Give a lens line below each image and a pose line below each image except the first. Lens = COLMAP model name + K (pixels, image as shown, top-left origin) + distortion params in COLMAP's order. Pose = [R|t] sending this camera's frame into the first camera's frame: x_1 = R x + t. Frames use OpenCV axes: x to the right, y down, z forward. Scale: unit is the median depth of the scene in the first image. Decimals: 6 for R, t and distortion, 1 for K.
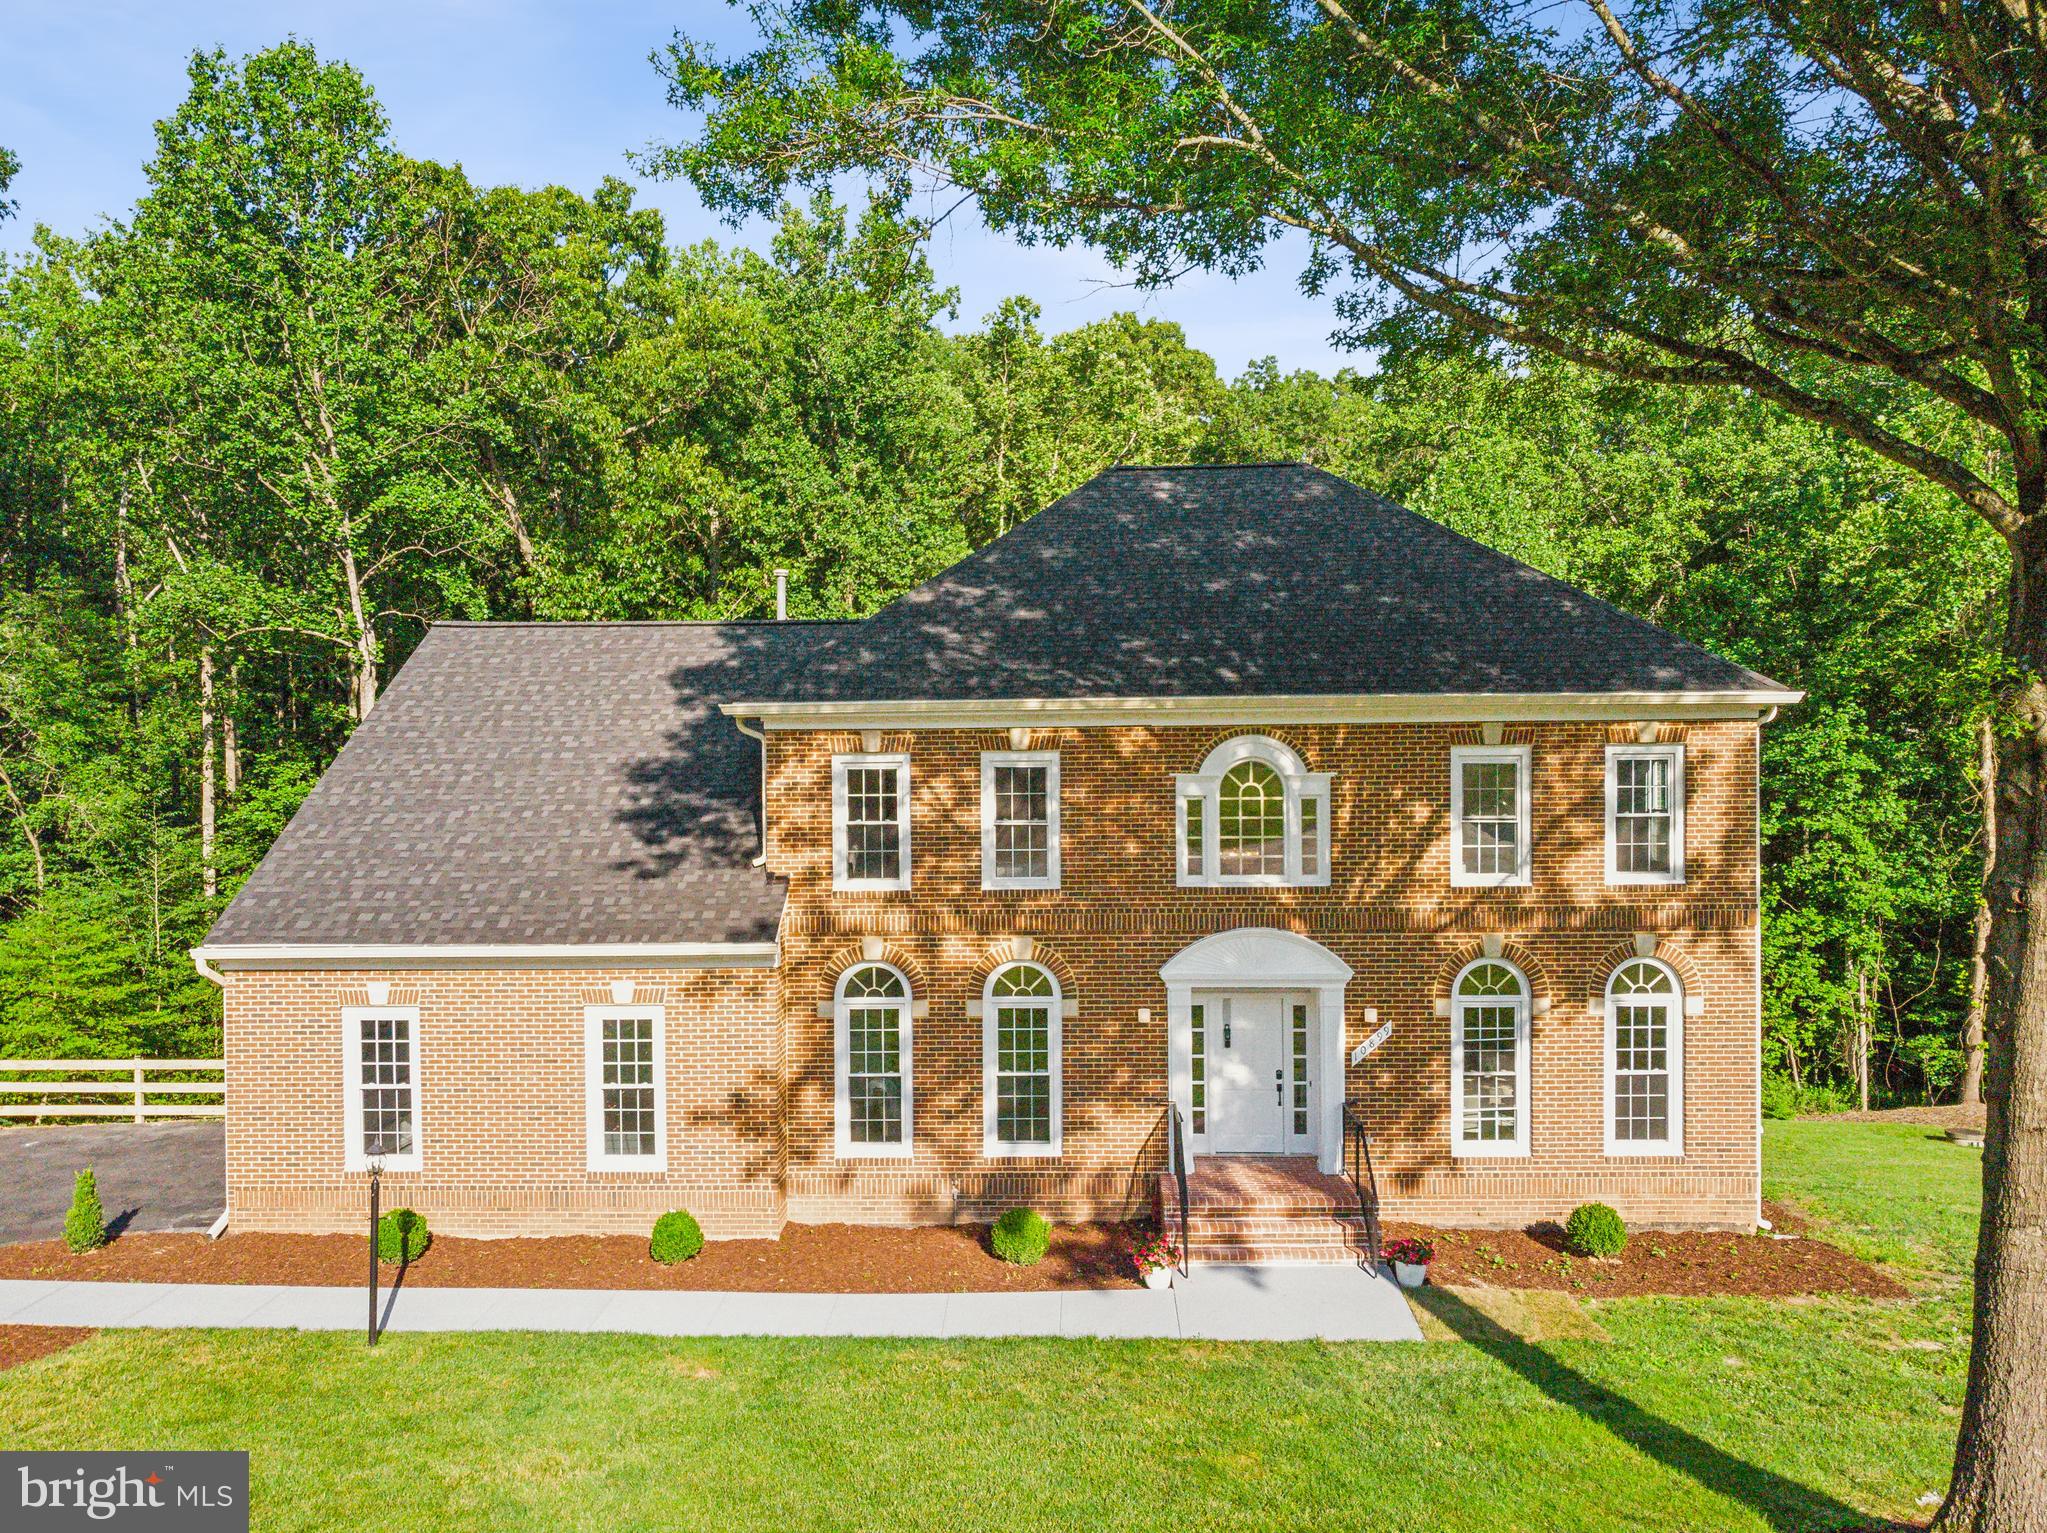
lens RADIAL K [[1531.0, 0, 1102.8], [0, 1531.0, 869.0], [0, 0, 1]] dist [-0.006551, 0.004229]
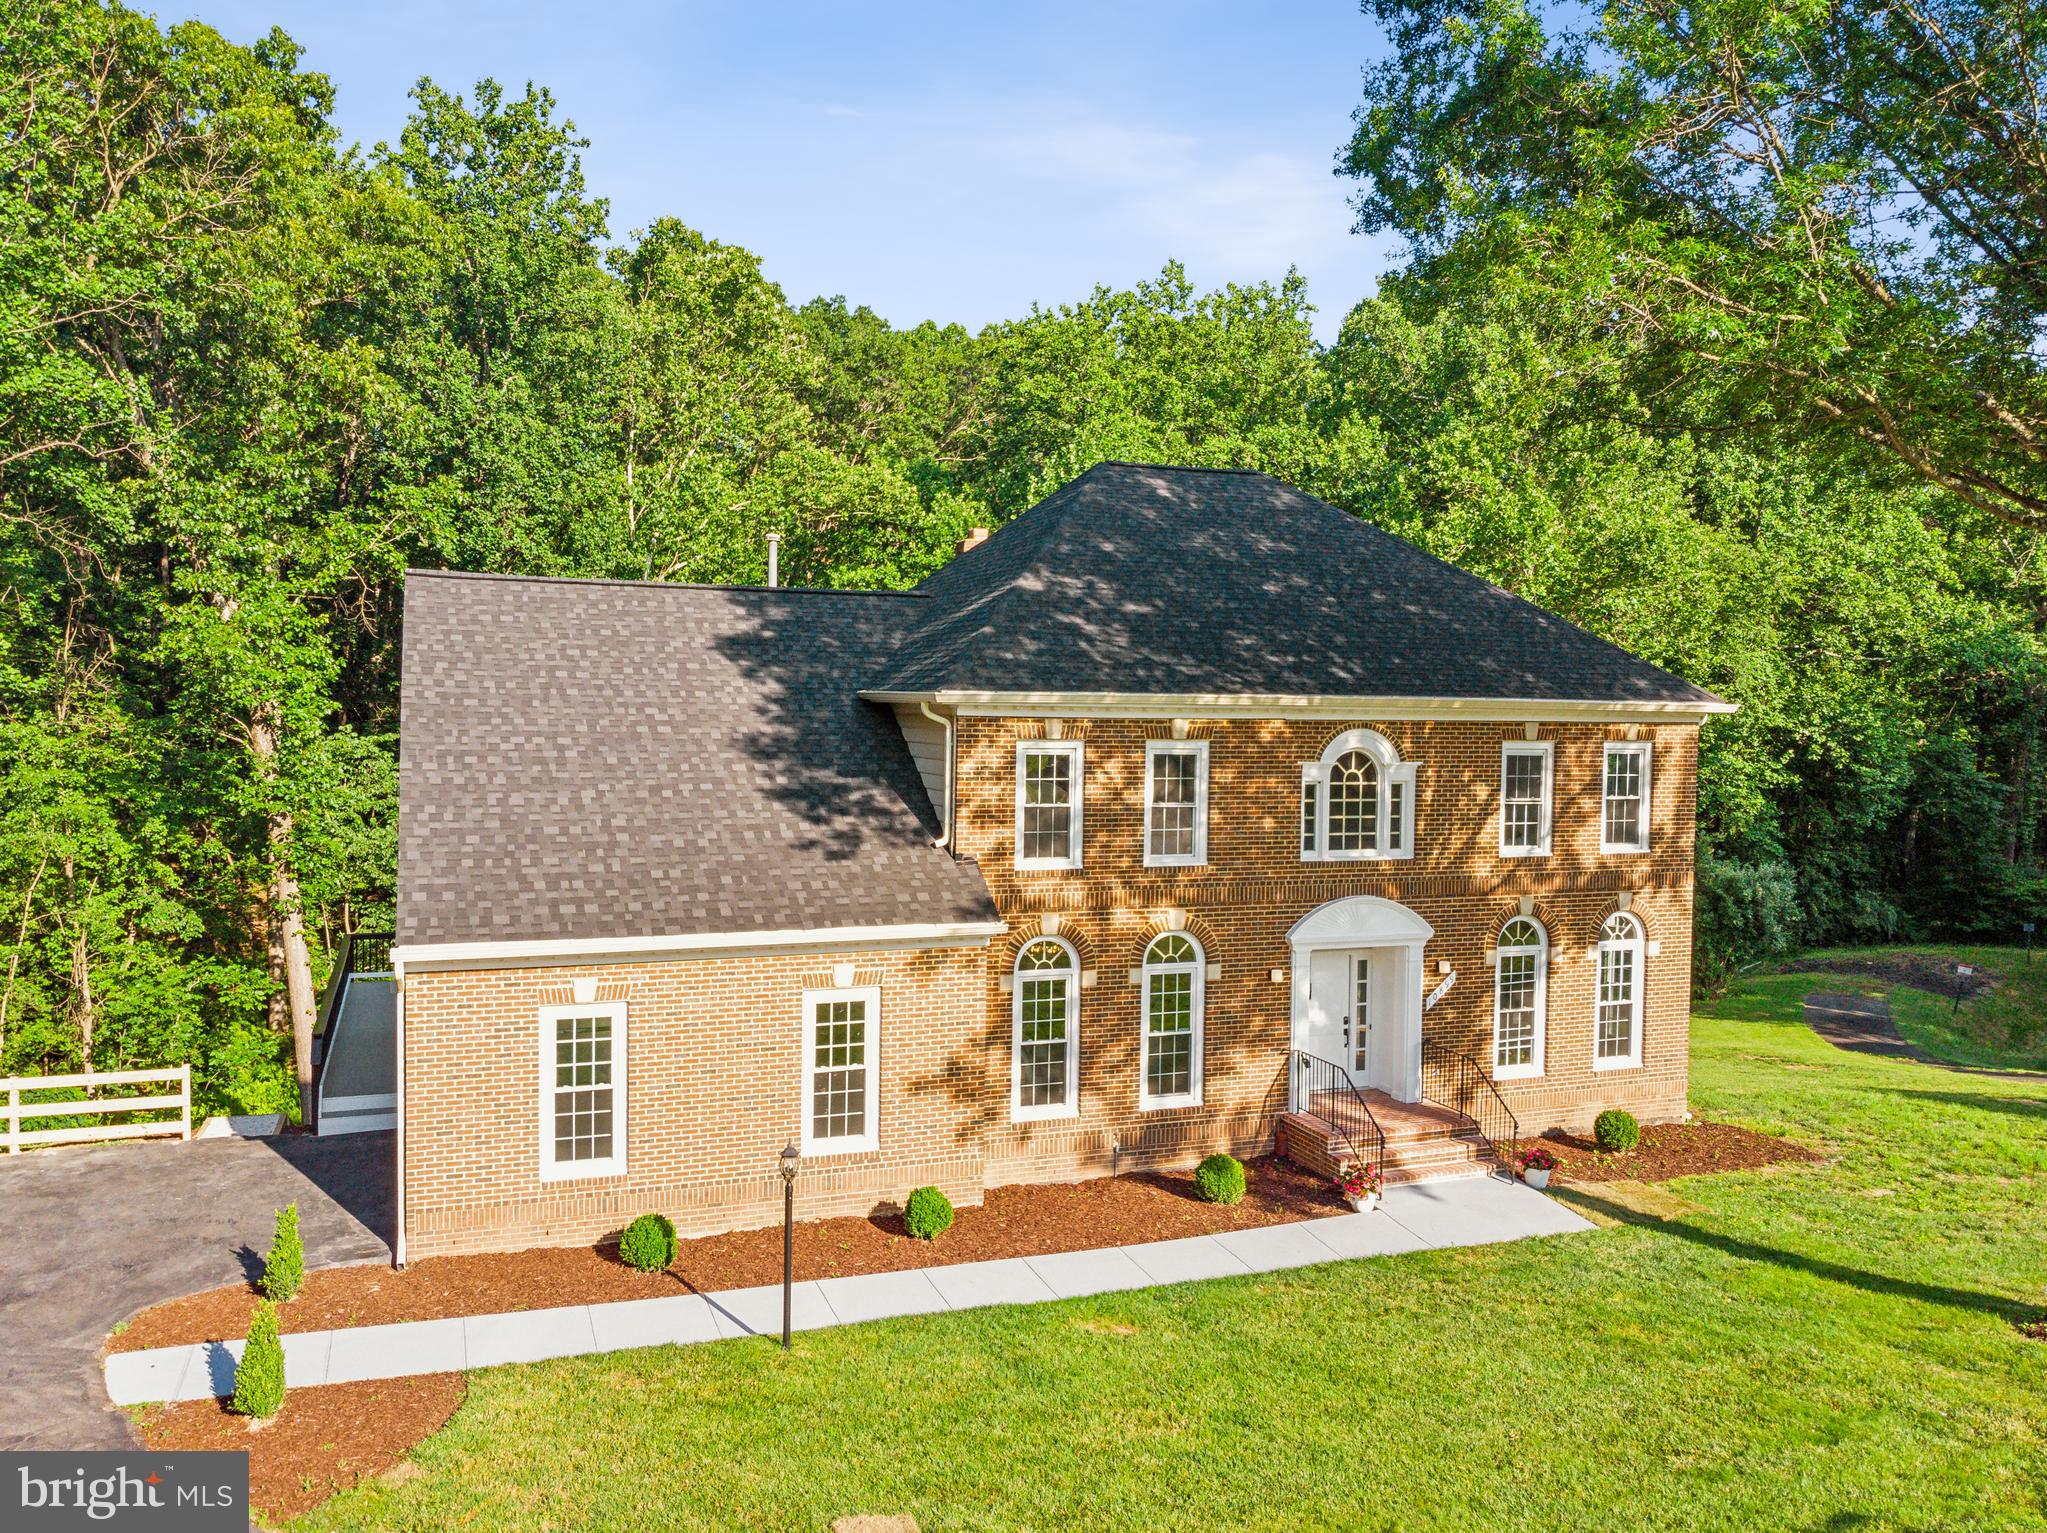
lens RADIAL K [[1531.0, 0, 1092.9], [0, 1531.0, 840.3], [0, 0, 1]] dist [-0.006551, 0.004229]
pose [[0.922398, -0.011099, 0.386081, -0.531598], [-0.000343, 0.999563, 0.029555, -0.037068], [-0.386240, -0.027394, 0.921992, 0.012911]]
